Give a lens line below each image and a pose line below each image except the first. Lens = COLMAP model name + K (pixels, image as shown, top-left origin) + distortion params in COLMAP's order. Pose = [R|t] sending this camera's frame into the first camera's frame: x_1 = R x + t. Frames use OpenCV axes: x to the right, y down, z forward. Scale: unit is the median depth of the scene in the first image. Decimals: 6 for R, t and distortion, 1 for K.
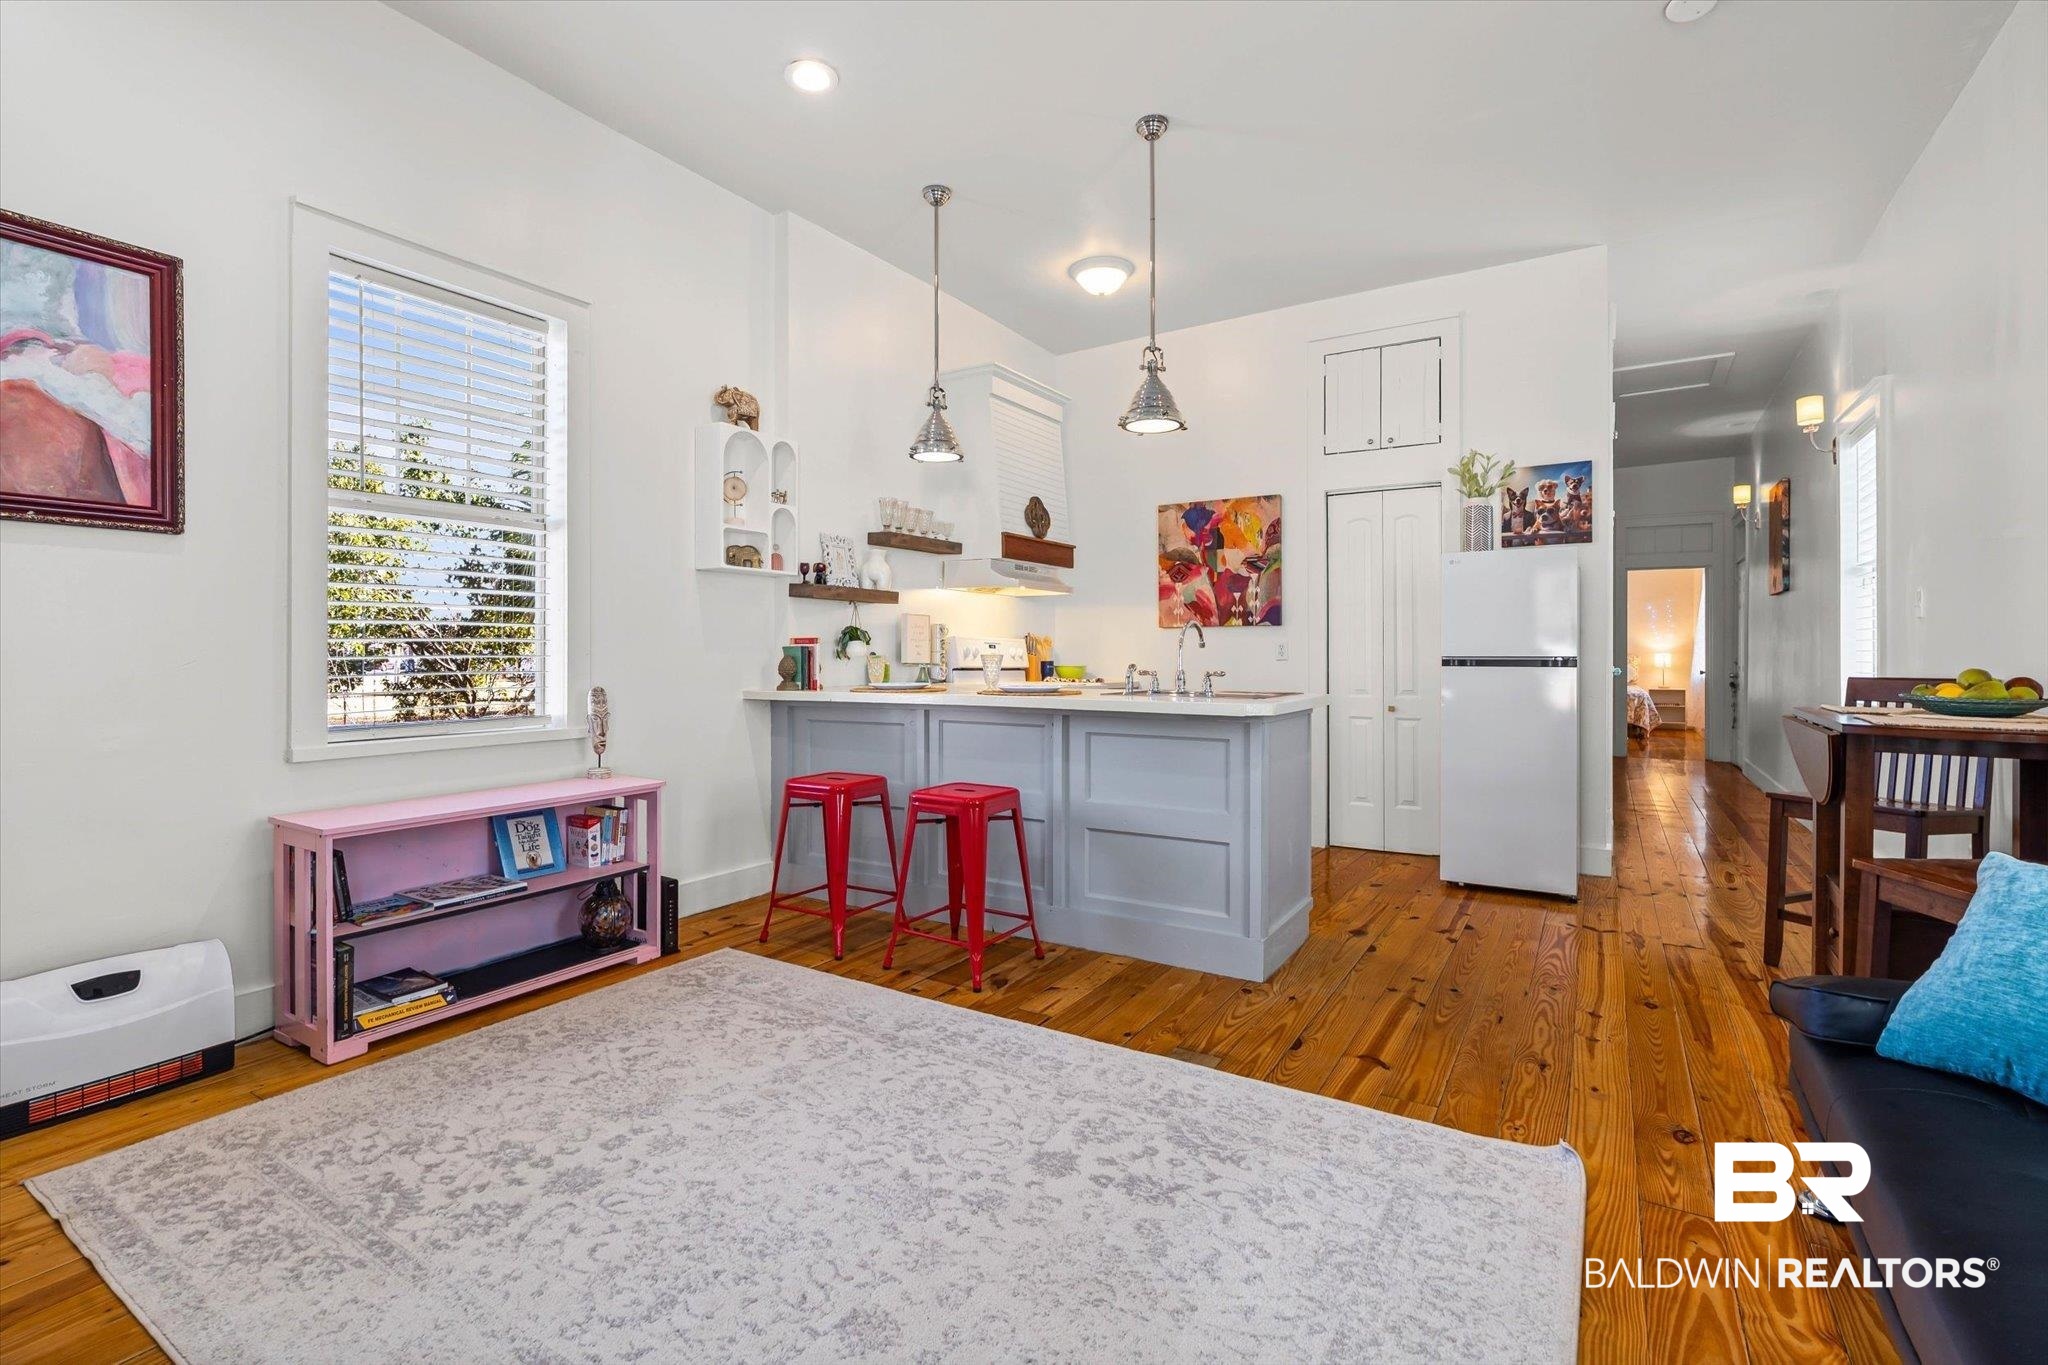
lens RADIAL K [[947.4, 0, 1036.0], [0, 947.4, 660.1], [0, 0, 1]] dist [-0.011061, 0.003707]
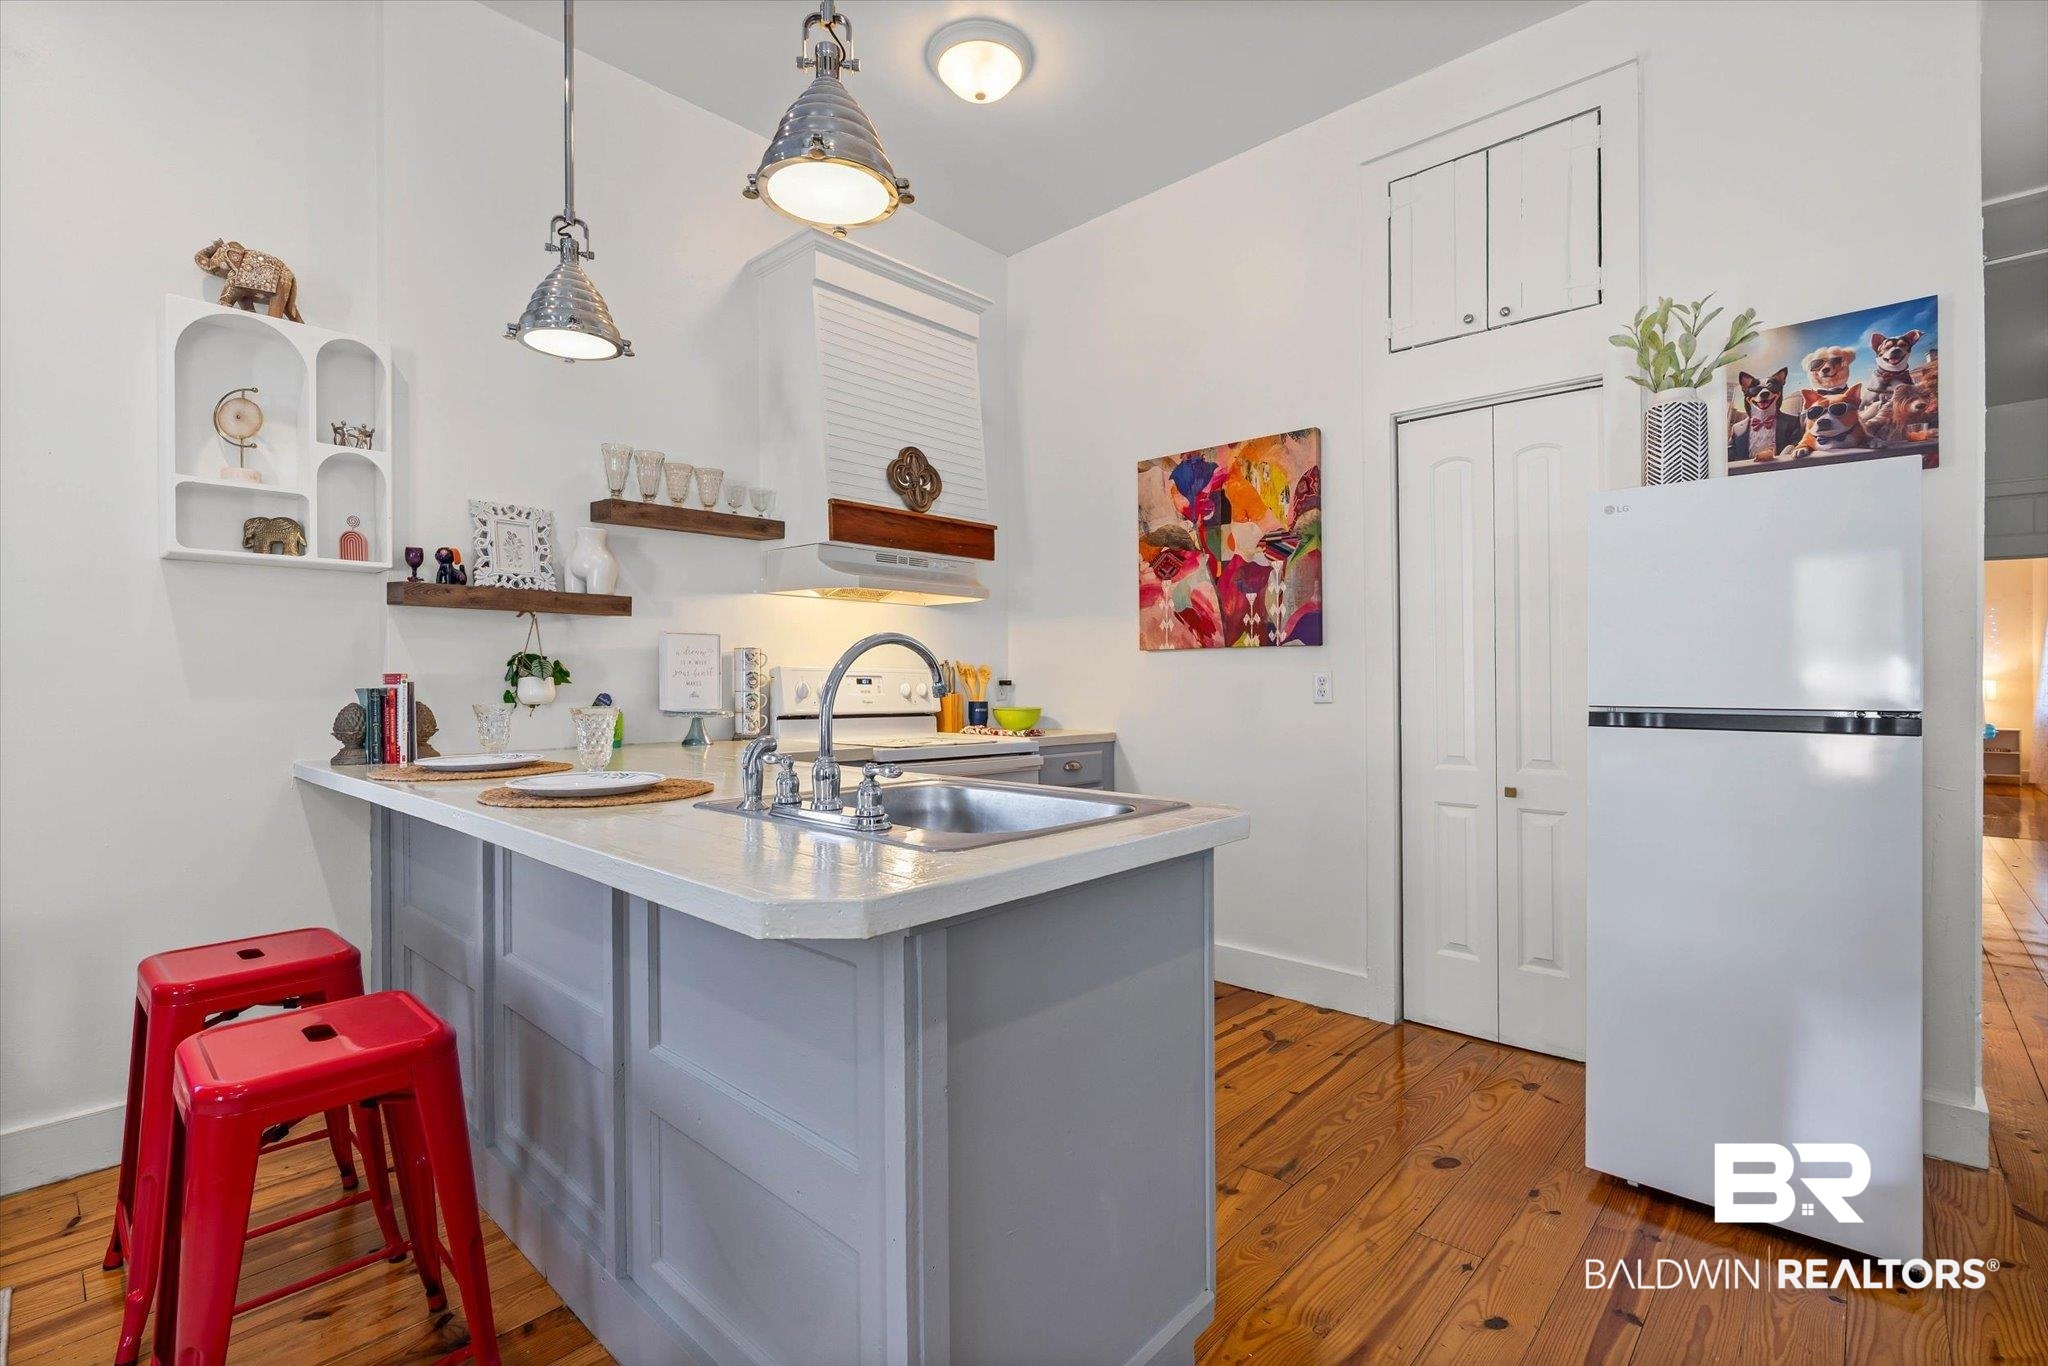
lens RADIAL K [[947.4, 0, 1029.6], [0, 947.4, 681.5], [0, 0, 1]] dist [-0.011061, 0.003707]
pose [[0.982486, -0.001802, -0.186327, 0.215779], [0.001379, 0.999996, -0.002400, -0.014406], [0.186331, 0.002101, 0.982485, 0.427995]]
